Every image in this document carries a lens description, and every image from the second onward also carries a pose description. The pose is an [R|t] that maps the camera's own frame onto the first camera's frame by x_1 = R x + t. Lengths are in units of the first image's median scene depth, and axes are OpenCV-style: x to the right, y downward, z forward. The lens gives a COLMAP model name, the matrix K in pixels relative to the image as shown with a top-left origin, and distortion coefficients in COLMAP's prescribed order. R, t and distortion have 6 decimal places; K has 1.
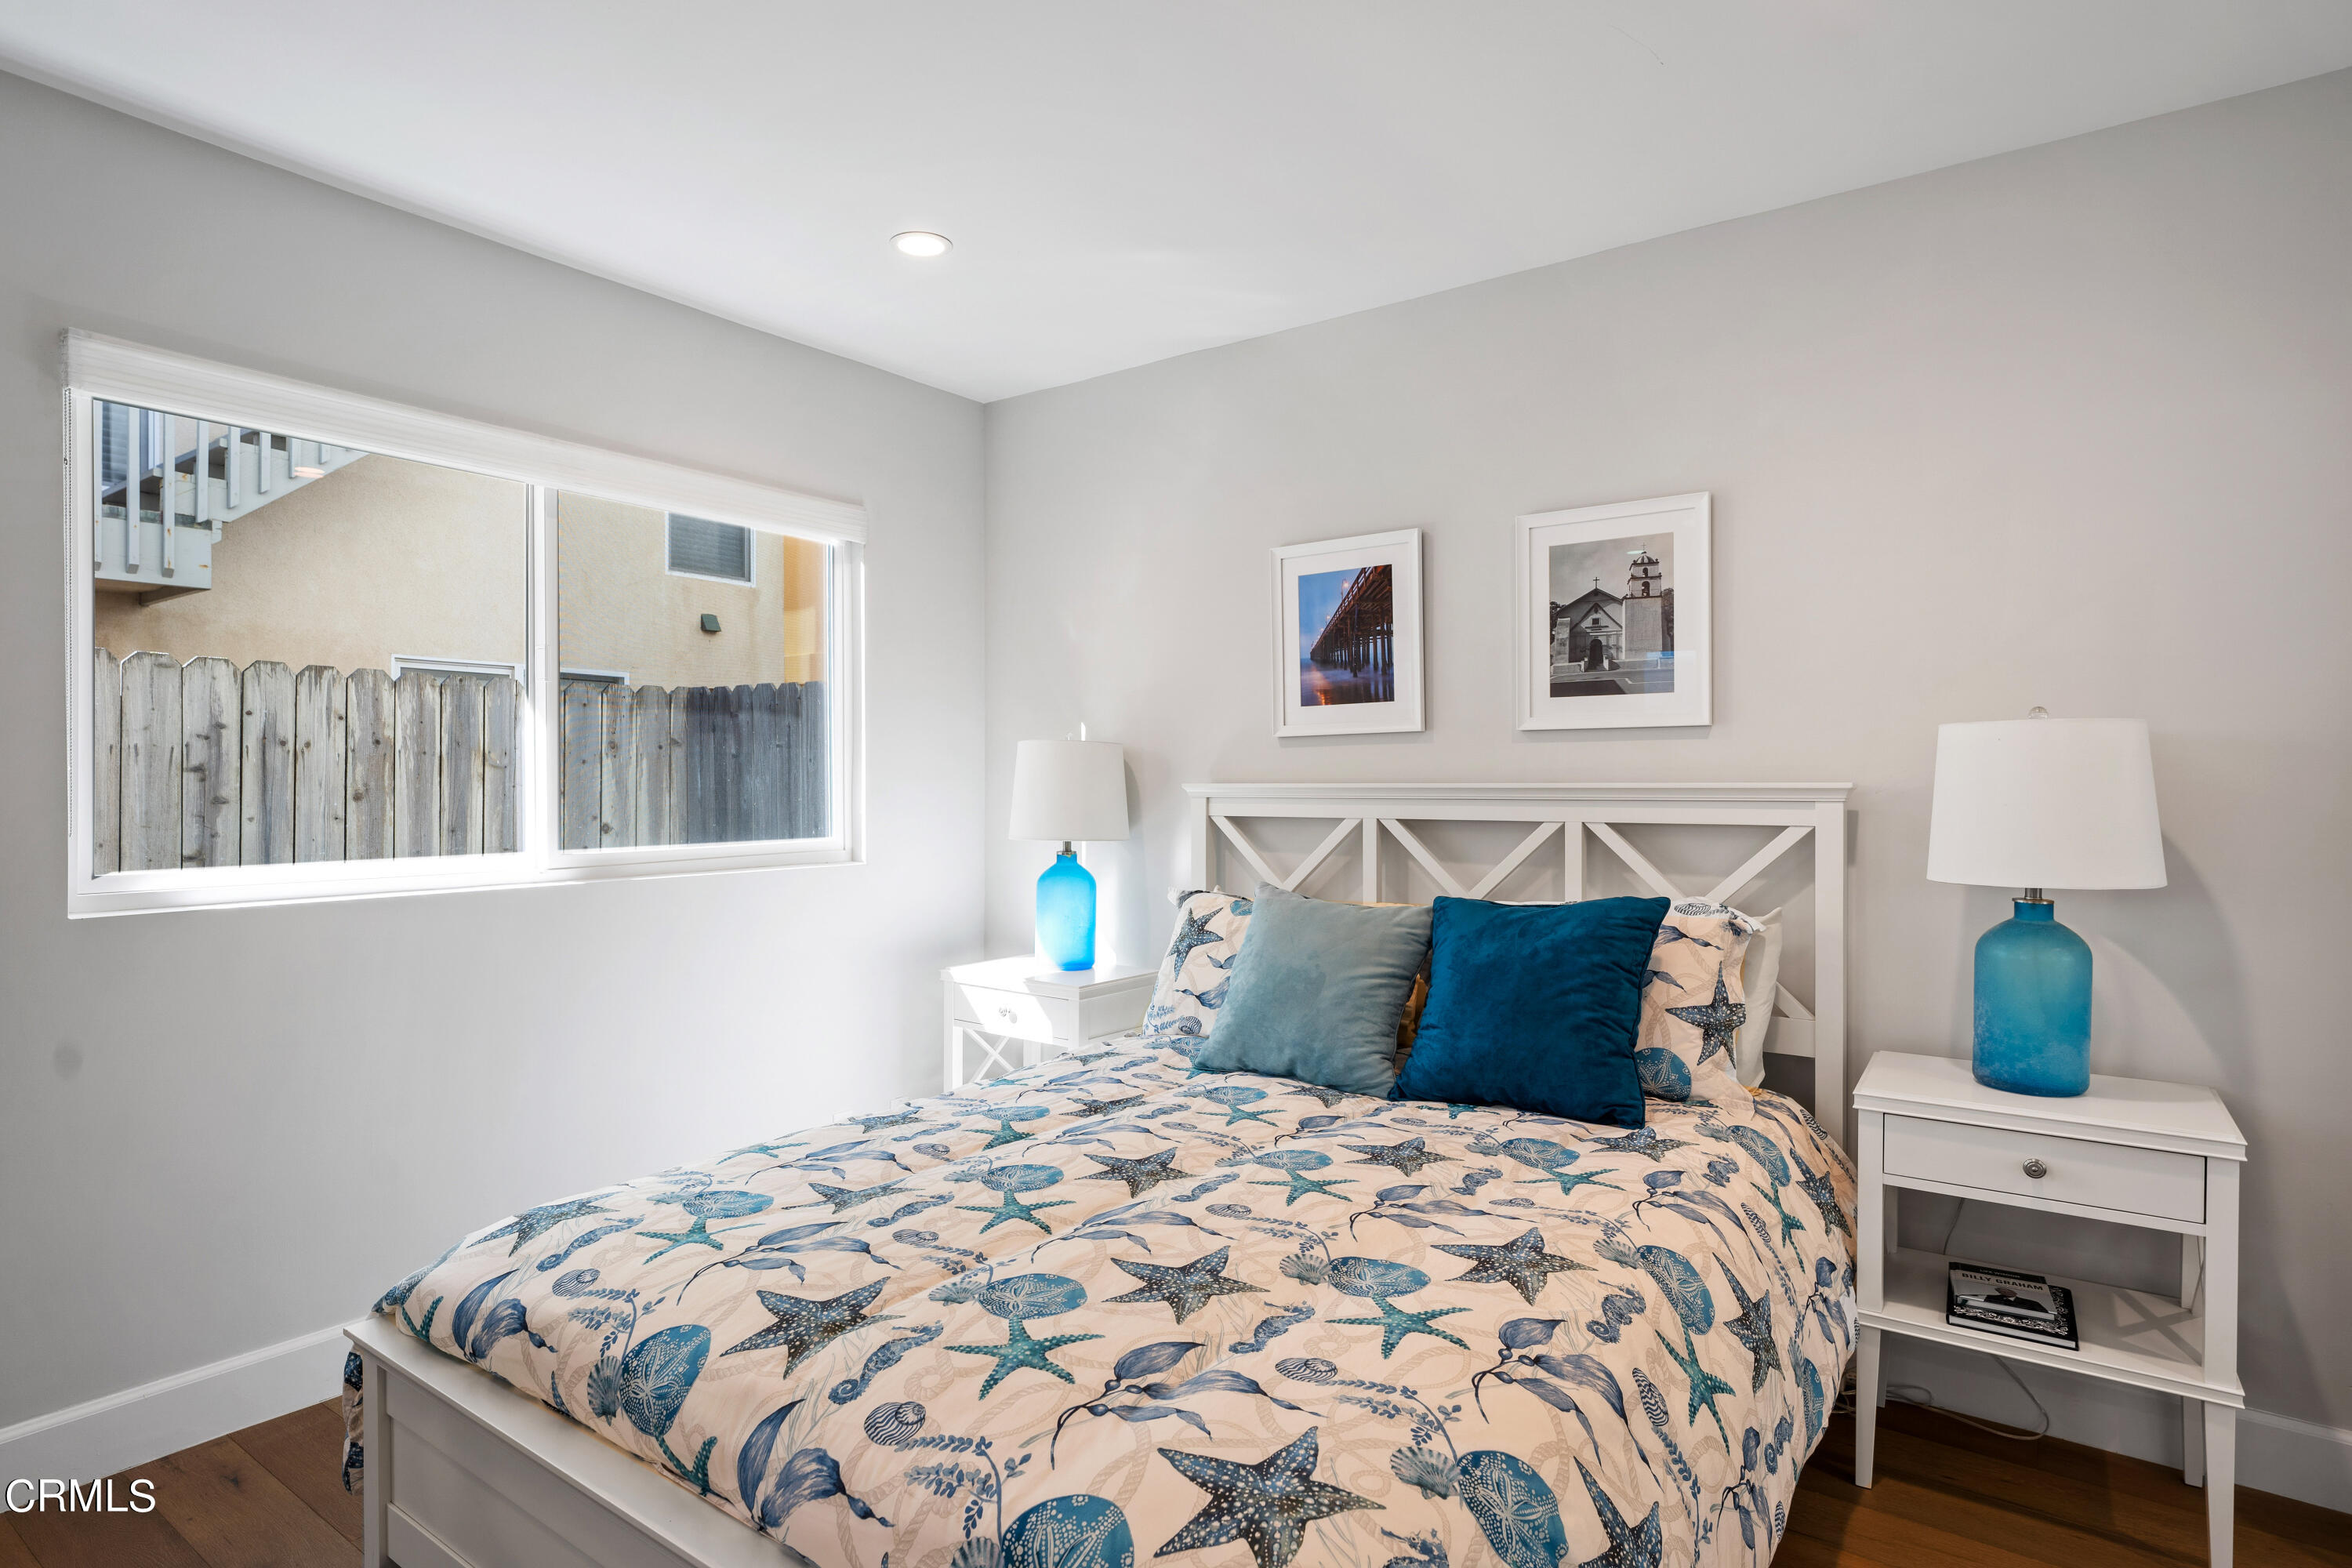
lens RADIAL K [[1211.6, 0, 1178.8], [0, 1211.6, 784.3], [0, 0, 1]] dist [-0.006333, -0.000838]
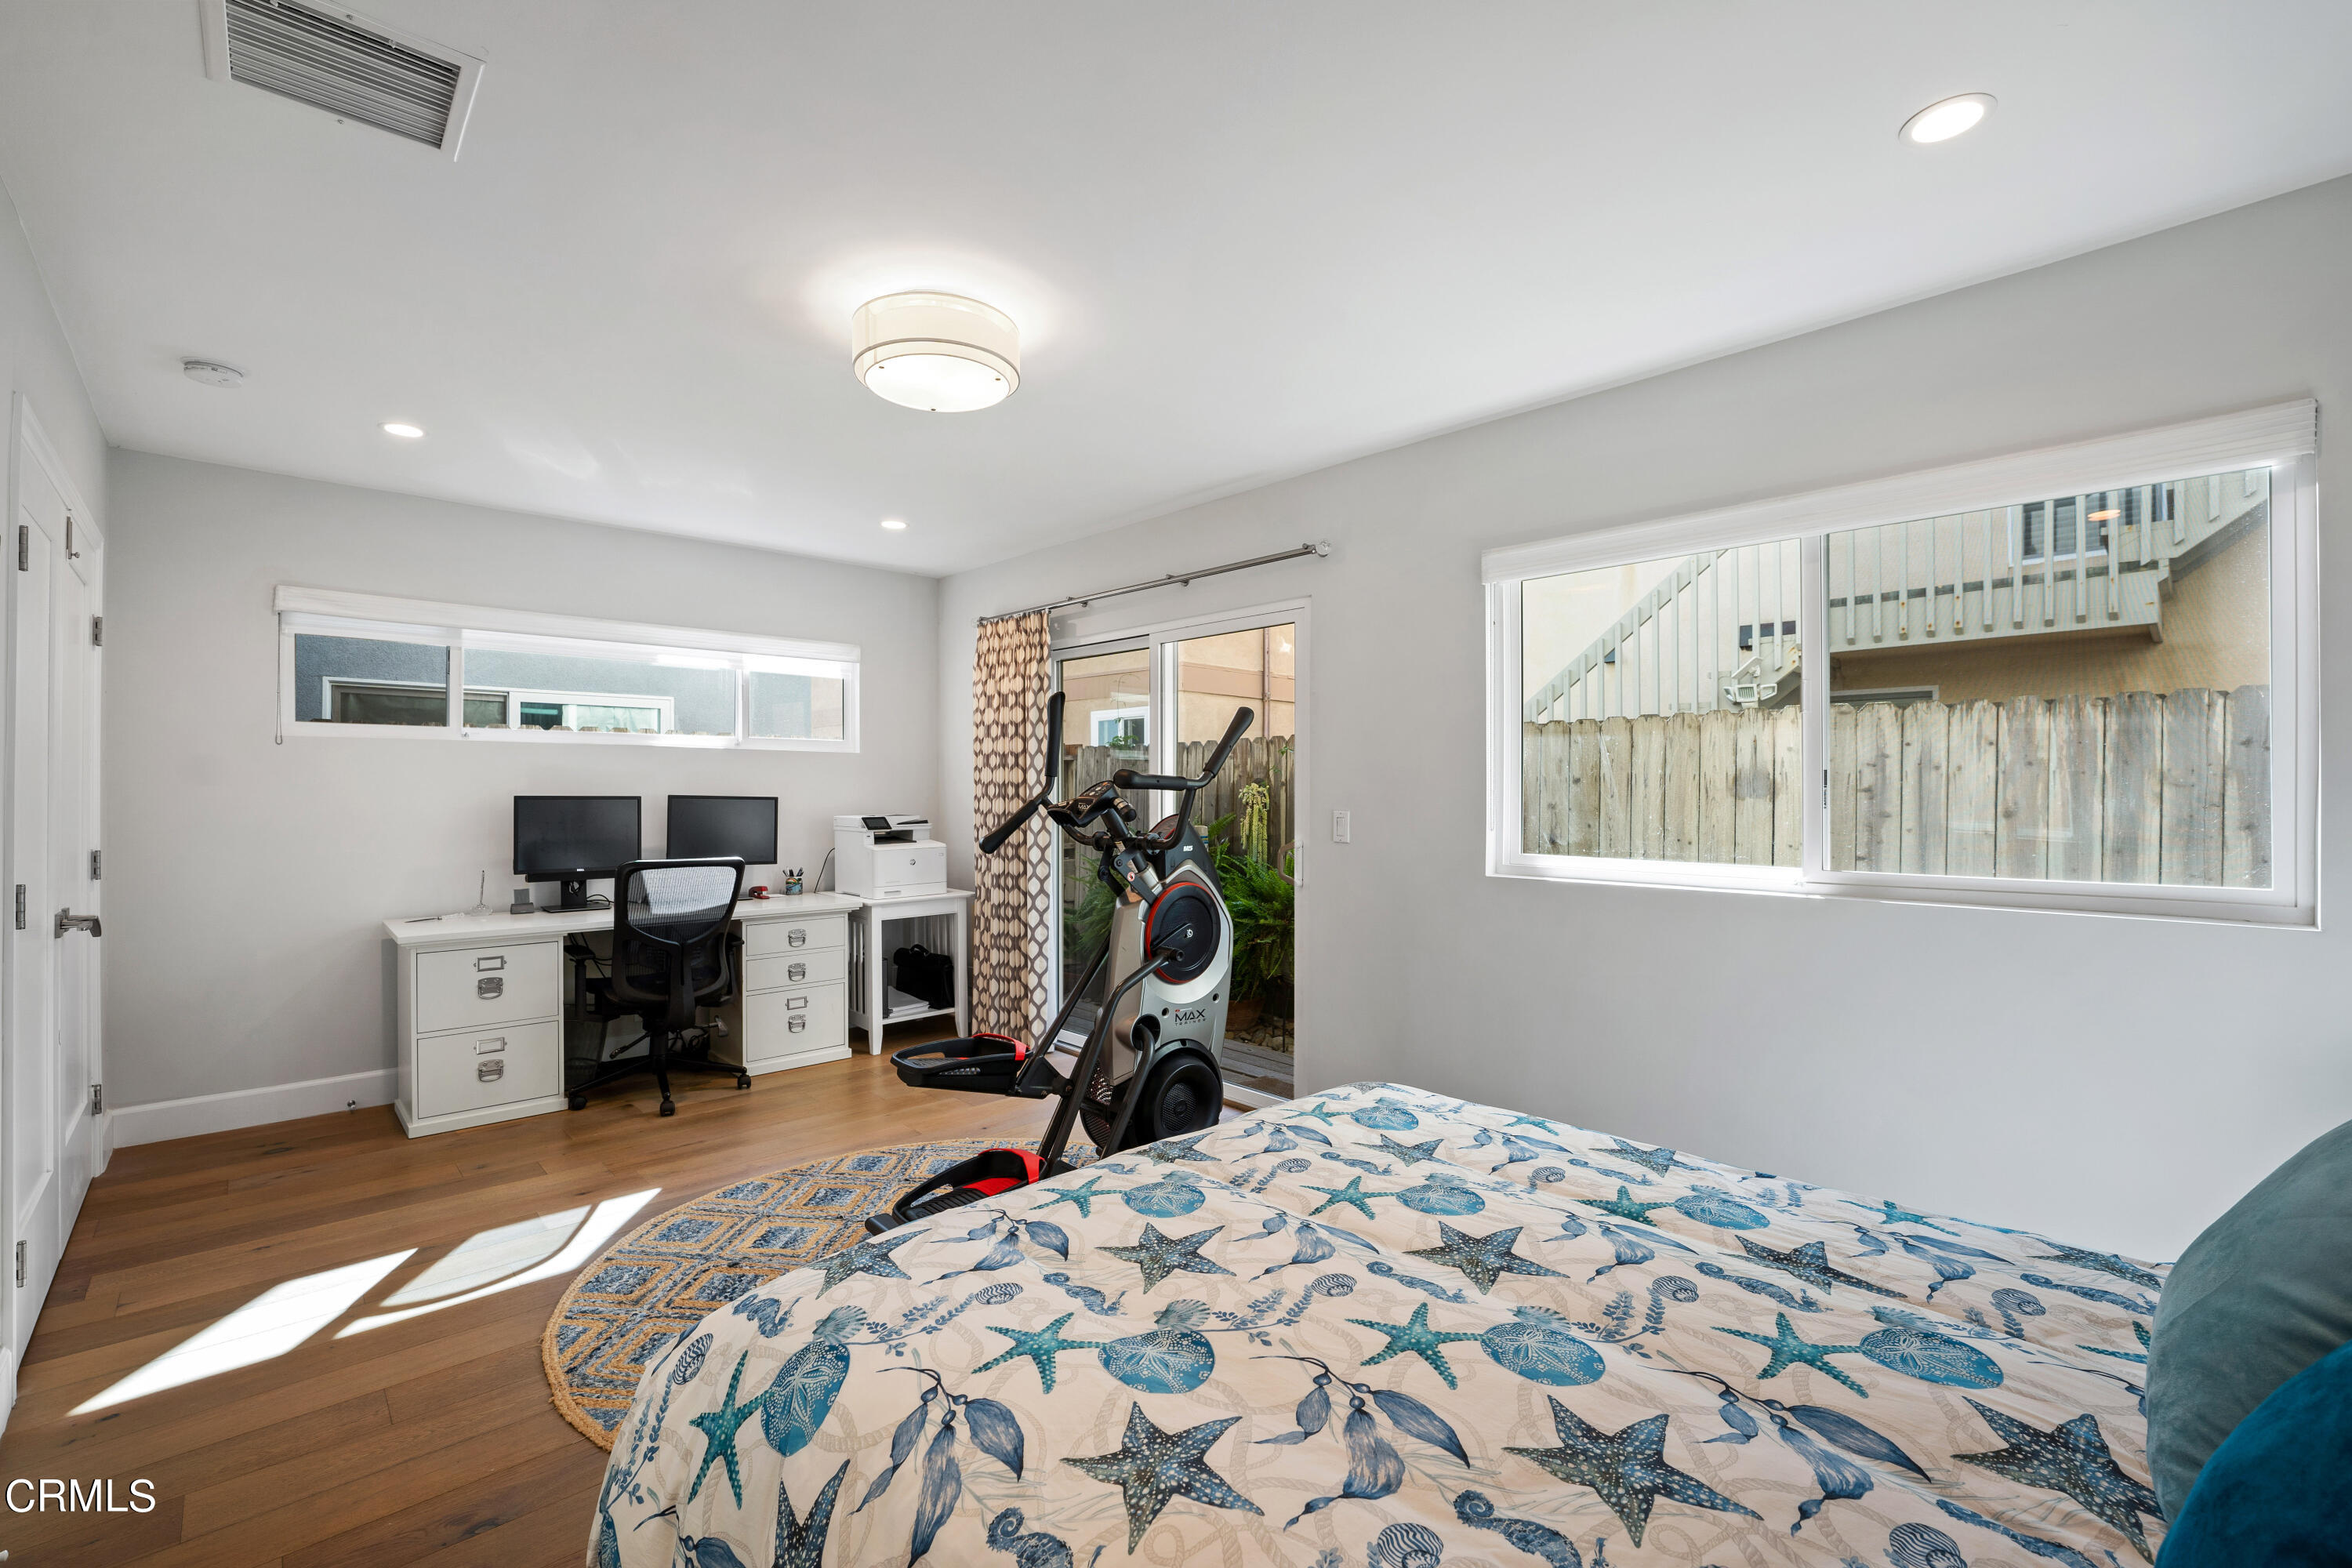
lens RADIAL K [[993.5, 0, 1178.8], [0, 993.5, 787.0], [0, 0, 1]] dist [-0.022118, 0.001560]
pose [[-0.169168, -0.003919, -0.985579, 0.603376], [-0.005748, 0.999979, -0.002989, -0.014138], [0.985570, 0.005160, -0.169187, 0.766945]]
